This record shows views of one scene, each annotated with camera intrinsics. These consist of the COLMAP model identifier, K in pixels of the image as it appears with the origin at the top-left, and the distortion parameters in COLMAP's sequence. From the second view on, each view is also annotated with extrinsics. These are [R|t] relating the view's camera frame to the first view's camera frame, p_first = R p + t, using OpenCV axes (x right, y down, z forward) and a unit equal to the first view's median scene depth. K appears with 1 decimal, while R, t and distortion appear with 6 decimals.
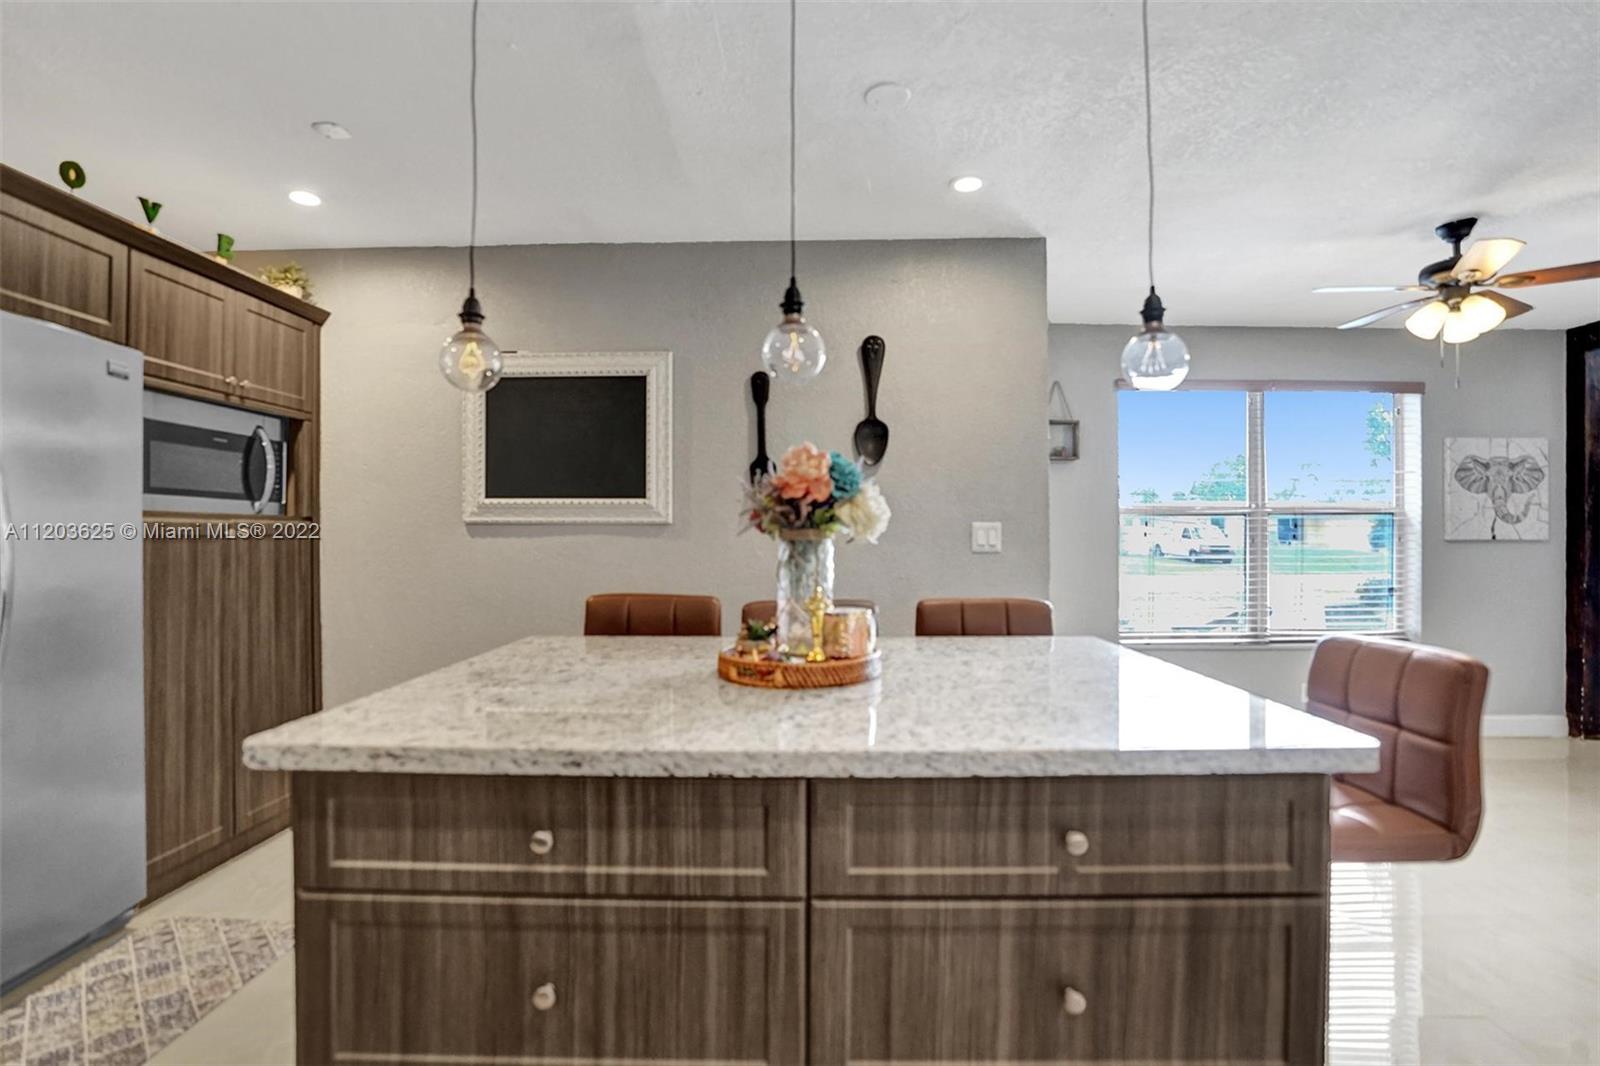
lens RADIAL K [[767.0, 0, 826.1], [0, 767.0, 533.2], [0, 0, 1]] dist [-0.074242, 0.041245]
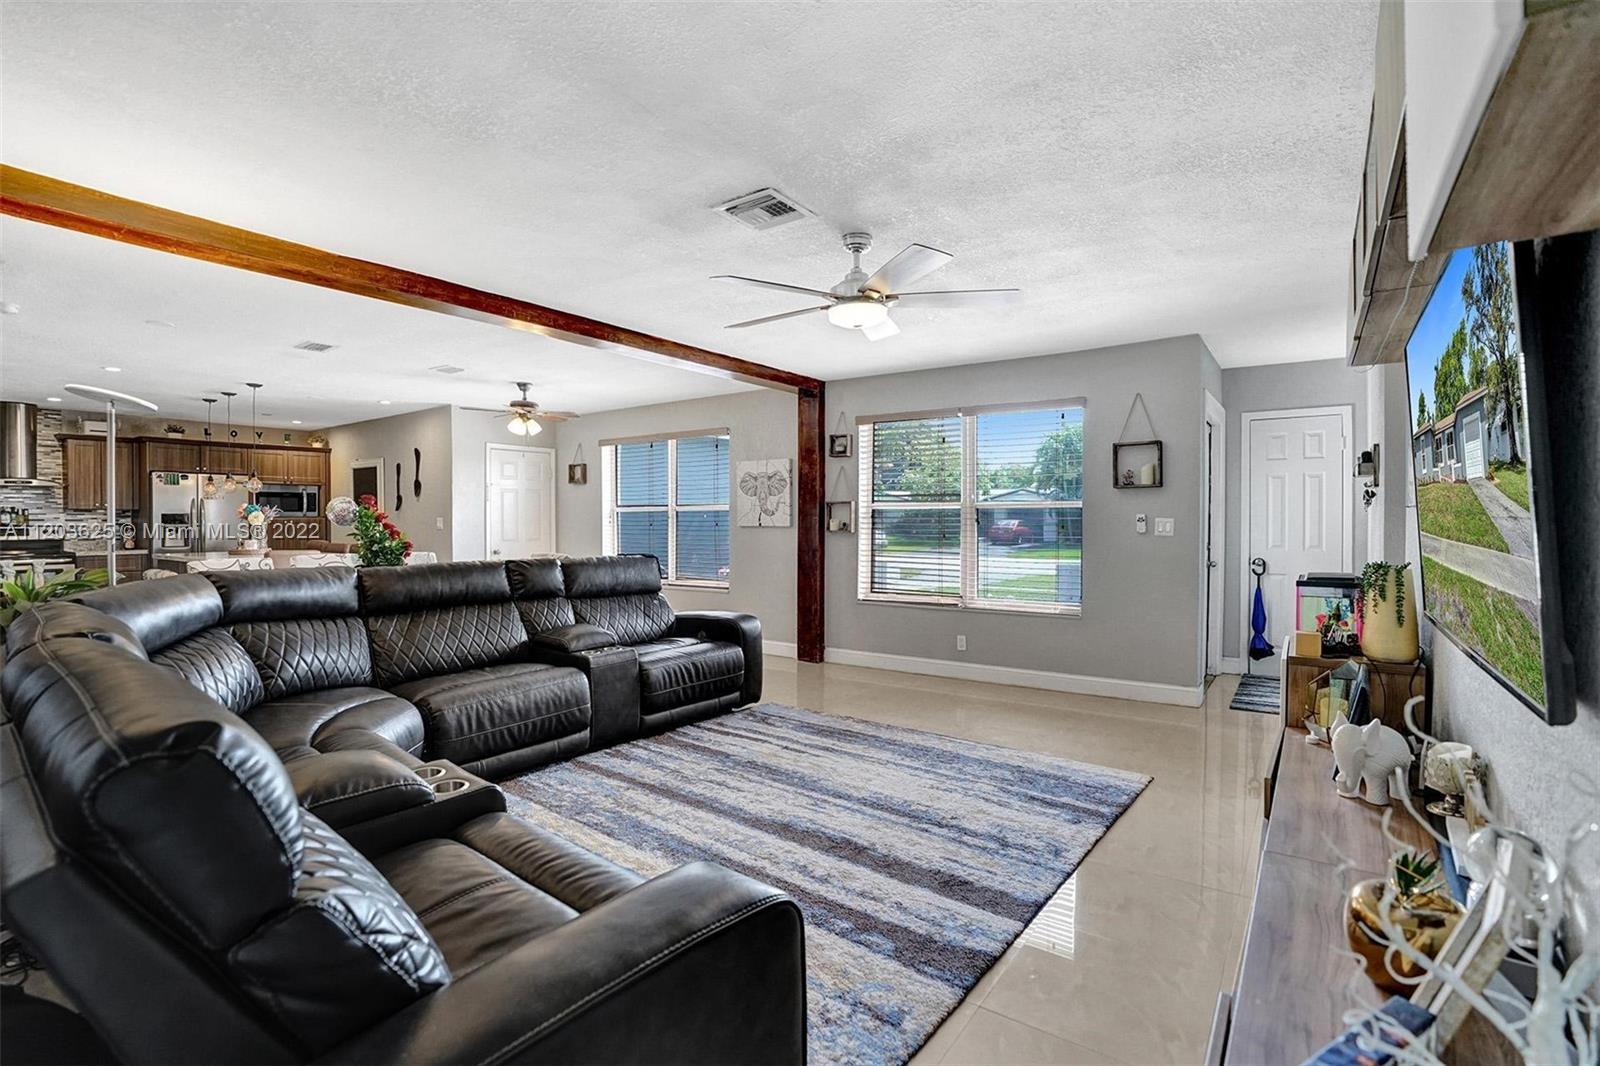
lens RADIAL K [[741.6, 0, 804.7], [0, 741.6, 528.5], [0, 0, 1]] dist [-0.081327, 0.036533]
pose [[0.815298, 0.007270, -0.578996, 2.631300], [0.001215, 0.999897, 0.014266, -0.011597], [0.579040, -0.012335, 0.815206, -0.289671]]
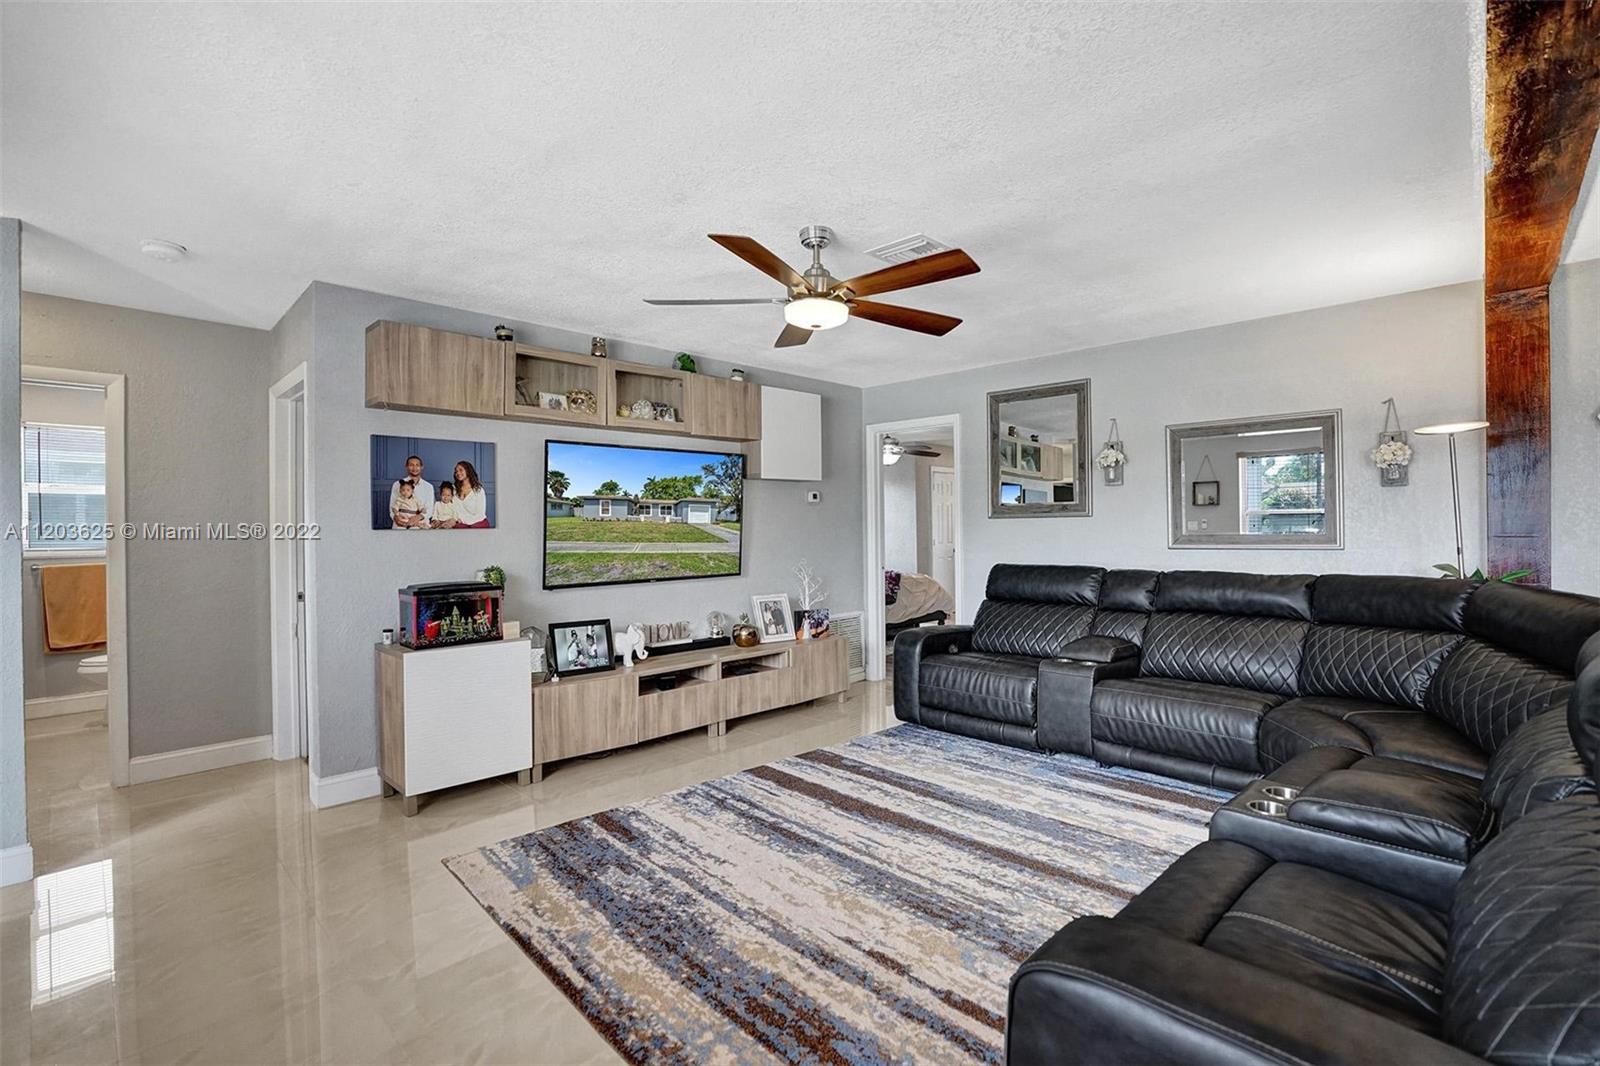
lens RADIAL K [[722.5, 0, 799.7], [0, 722.5, 525.4], [0, 0, 1]] dist [-0.085513, 0.040621]
pose [[-0.714569, 0.010194, 0.699490, 1.491359], [0.010817, 0.999935, -0.003523, -0.019921], [-0.699481, 0.005049, -0.714633, 1.238033]]
